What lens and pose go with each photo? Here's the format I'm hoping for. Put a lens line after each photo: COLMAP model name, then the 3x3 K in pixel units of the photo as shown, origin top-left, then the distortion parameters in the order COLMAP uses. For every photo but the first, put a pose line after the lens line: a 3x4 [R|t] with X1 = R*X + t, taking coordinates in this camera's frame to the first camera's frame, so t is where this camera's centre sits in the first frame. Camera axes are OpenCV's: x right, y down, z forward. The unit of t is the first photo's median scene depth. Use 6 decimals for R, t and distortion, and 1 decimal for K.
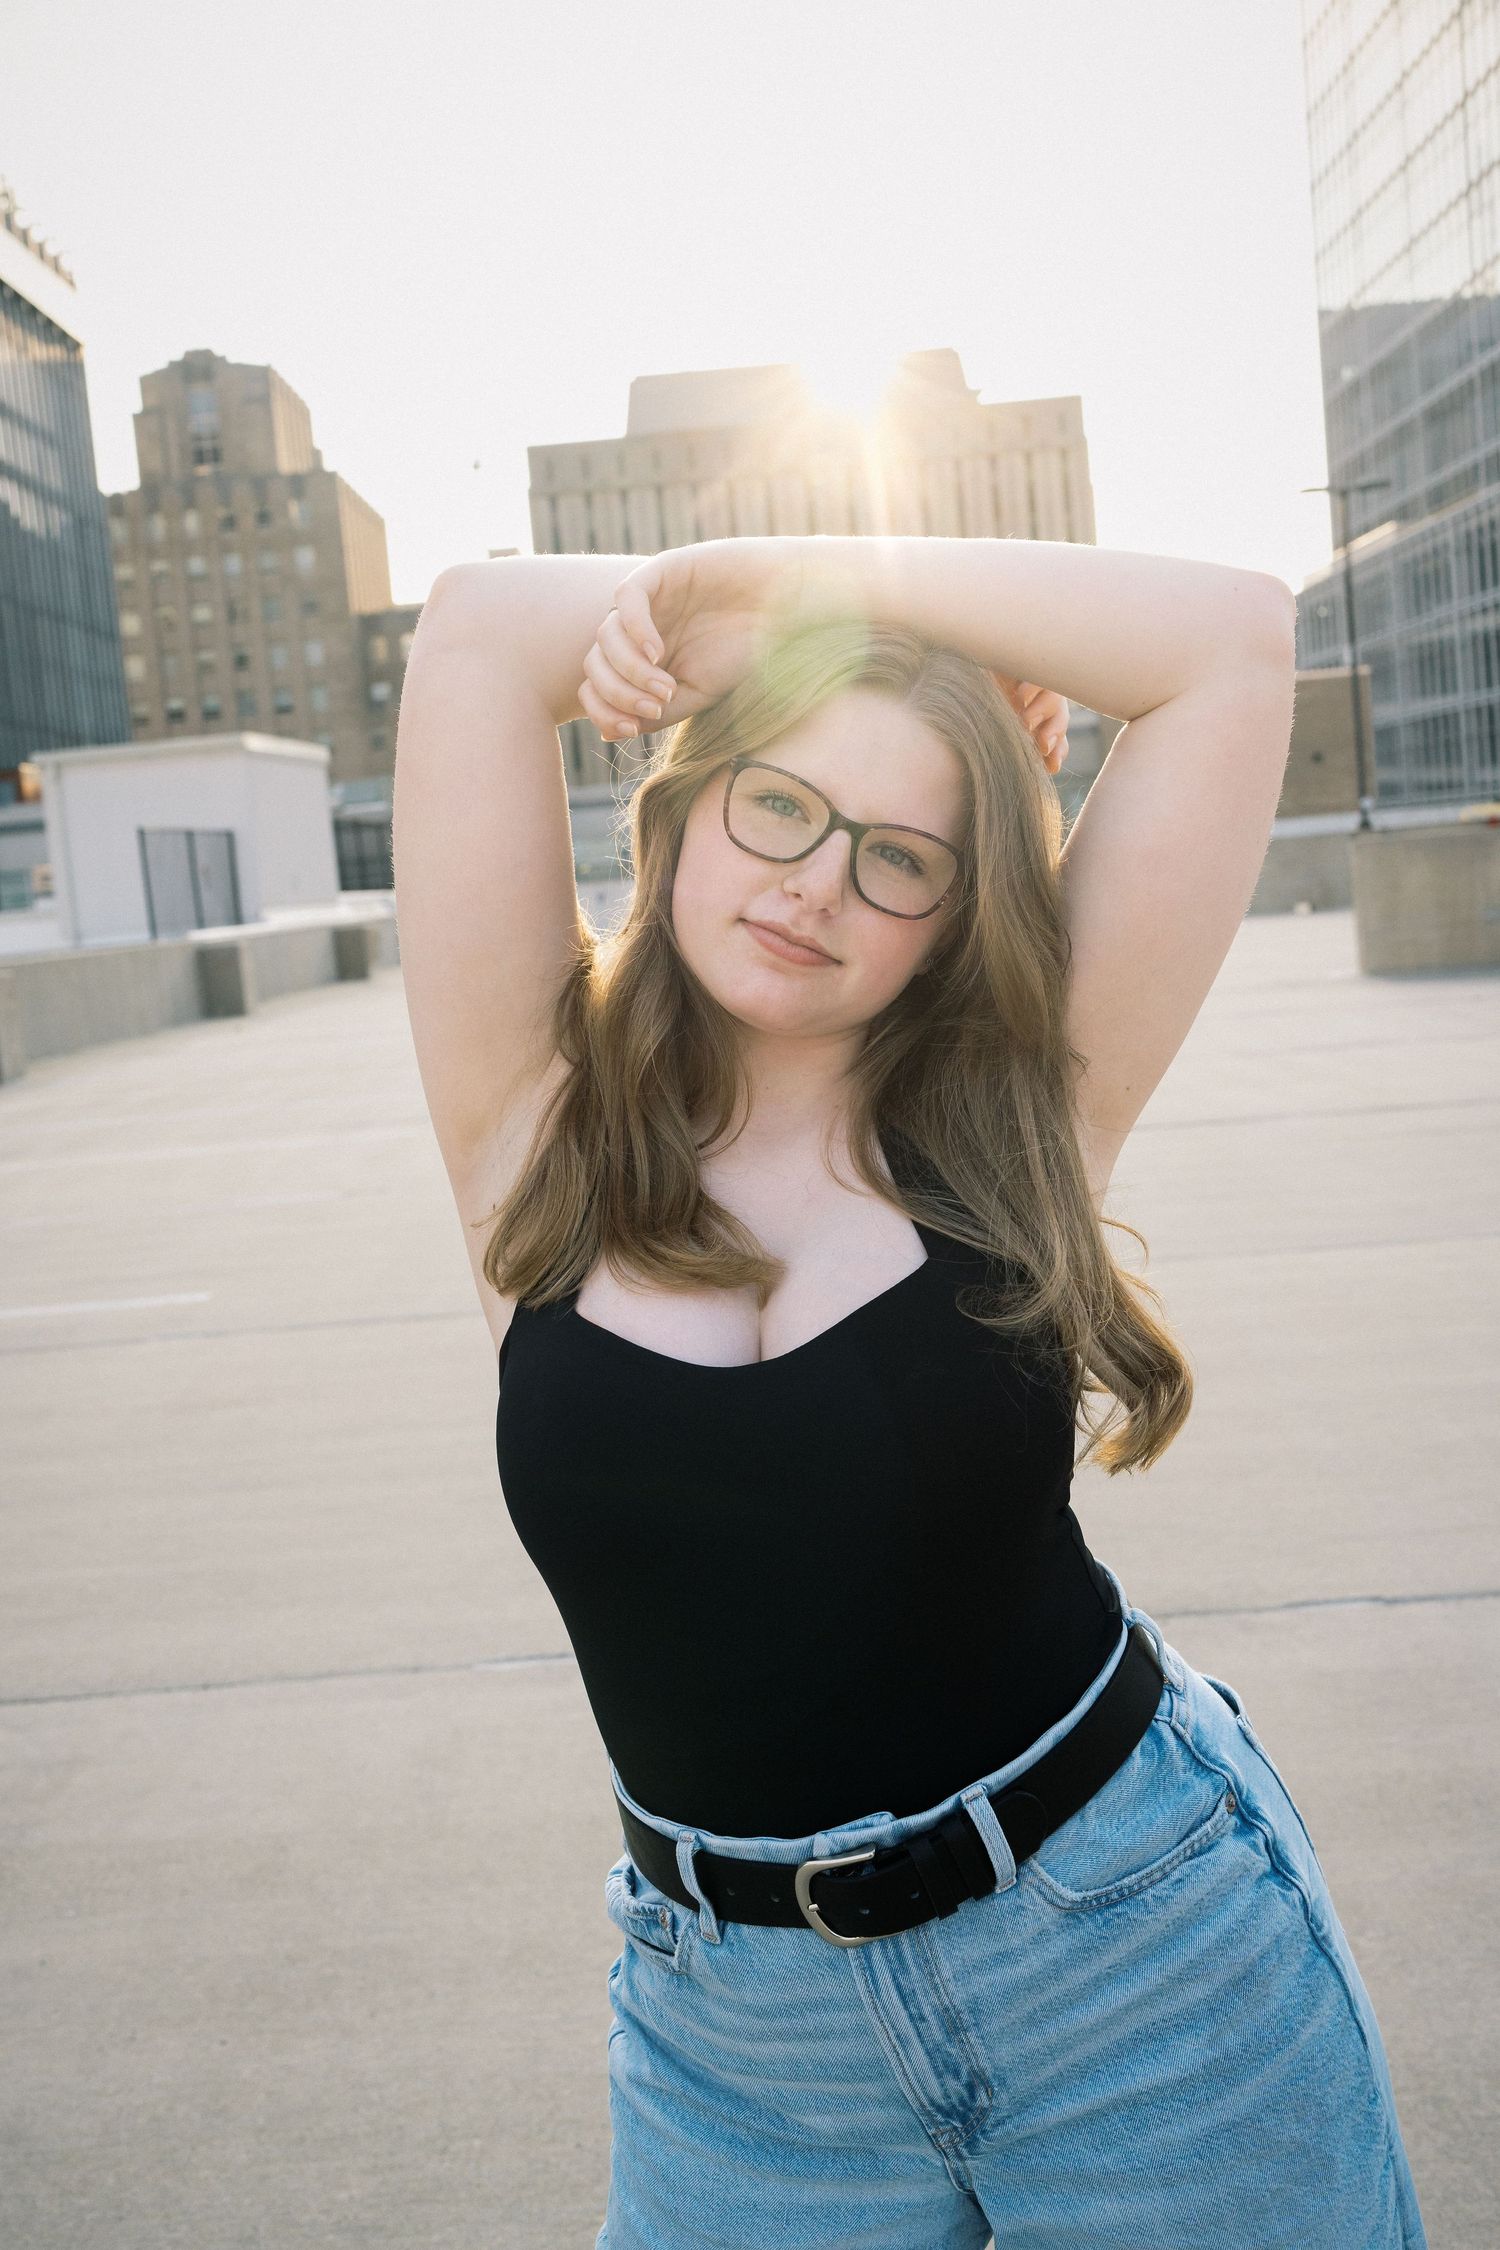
lens RADIAL K [[2340.3, 0, 713.5], [0, 2340.3, 1102.9], [0, 0, 1]] dist [0.023679, 0.000000]
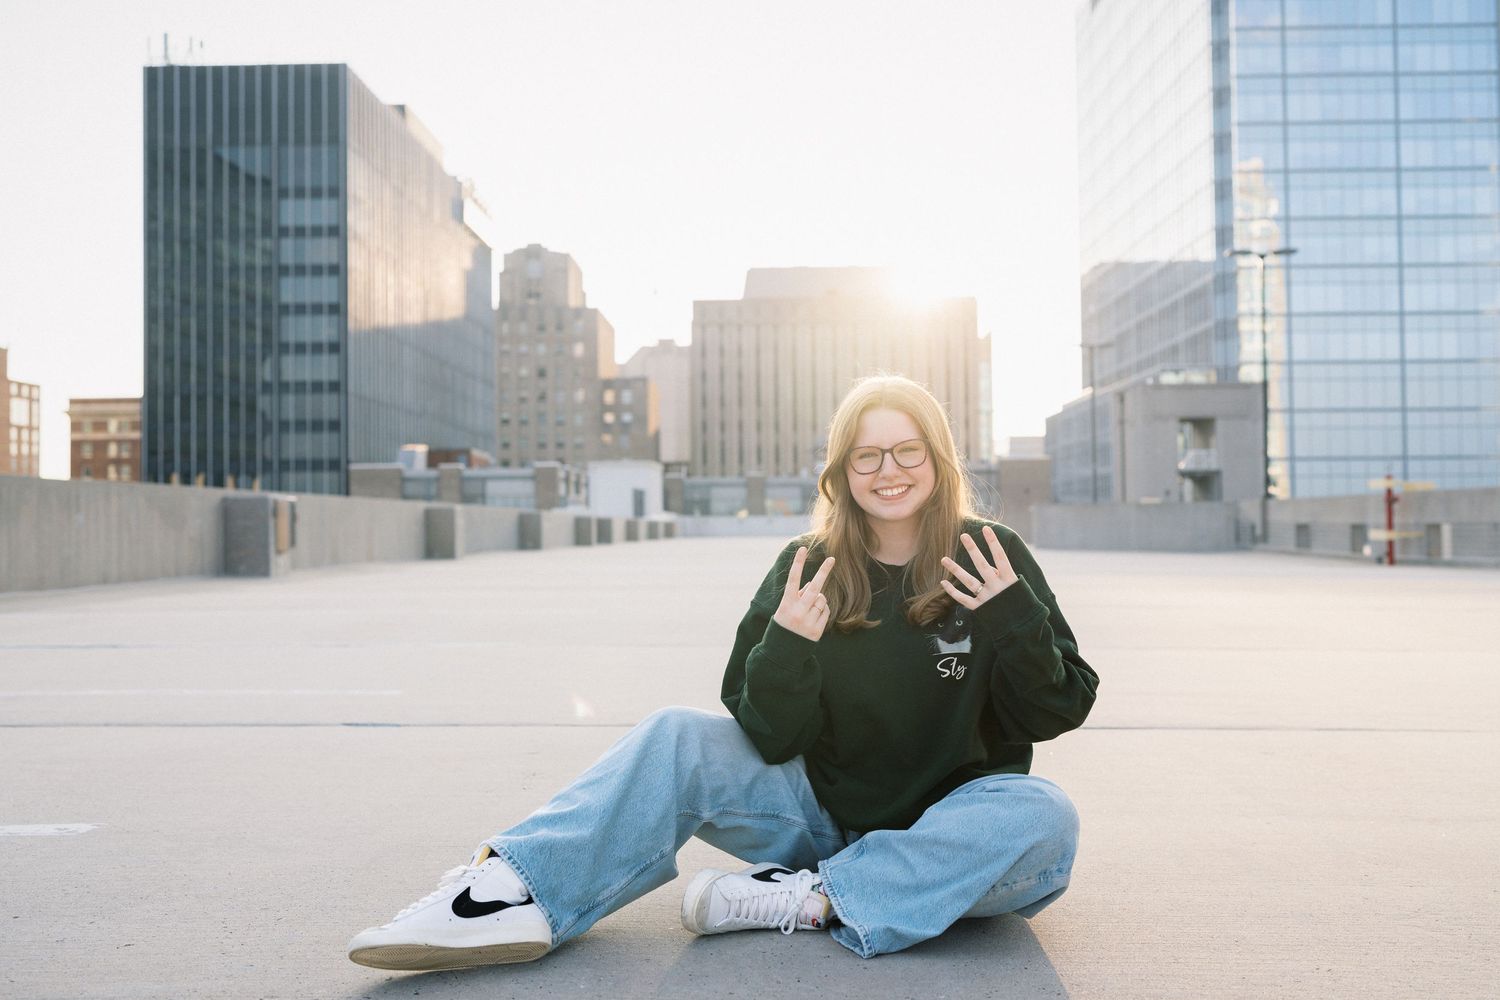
lens RADIAL K [[1560.2, 0, 698.6], [0, 1560.2, 507.3], [0, 0, 1]] dist [0.023679, 0.000000]
pose [[0.996452, 0.075218, -0.037753, -0.012452], [-0.078876, 0.991101, -0.107223, 0.034143], [0.029352, 0.109820, 0.993518, -0.294082]]
